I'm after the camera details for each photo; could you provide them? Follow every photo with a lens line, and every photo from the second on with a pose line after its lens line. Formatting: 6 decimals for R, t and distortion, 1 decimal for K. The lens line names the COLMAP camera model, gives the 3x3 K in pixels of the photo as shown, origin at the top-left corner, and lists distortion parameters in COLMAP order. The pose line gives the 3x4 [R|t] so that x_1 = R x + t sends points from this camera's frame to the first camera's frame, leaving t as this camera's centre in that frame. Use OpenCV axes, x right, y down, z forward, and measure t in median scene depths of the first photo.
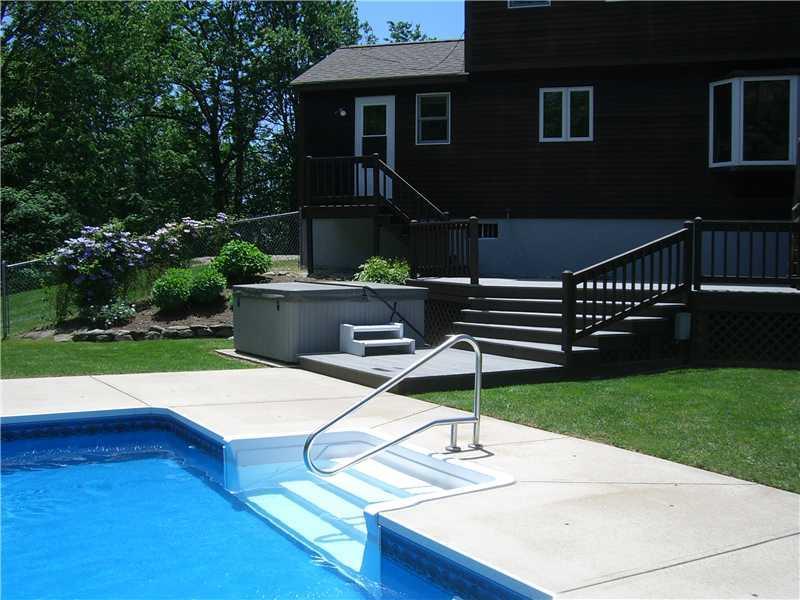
lens RADIAL K [[883.3, 0, 400.0], [0, 883.3, 300.0], [0, 0, 1]] dist [-0.221985, 0.239232]
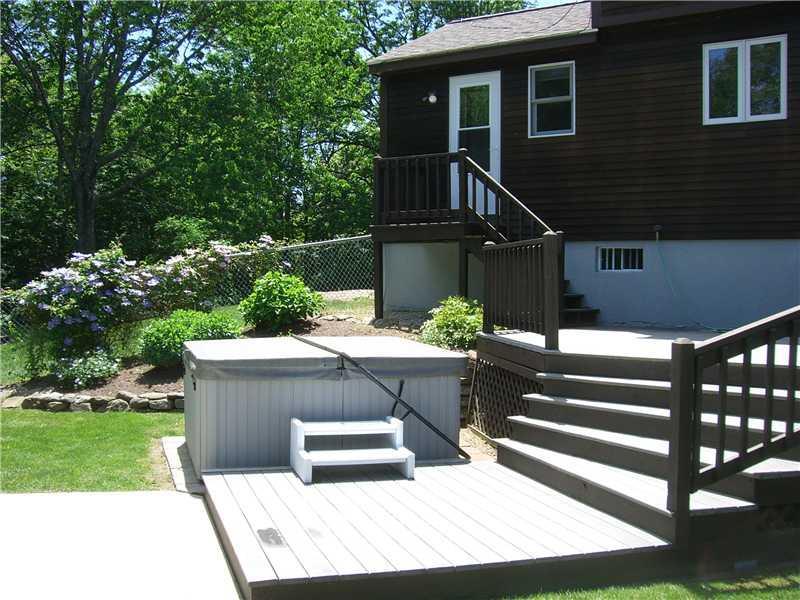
lens RADIAL K [[883.3, 0, 400.0], [0, 883.3, 300.0], [0, 0, 1]] dist [-0.221985, 0.239232]
pose [[0.969622, 0.008188, -0.244470, 0.097895], [-0.017237, 0.999242, -0.034899, -0.021778], [0.243999, 0.038053, 0.969029, 0.323067]]
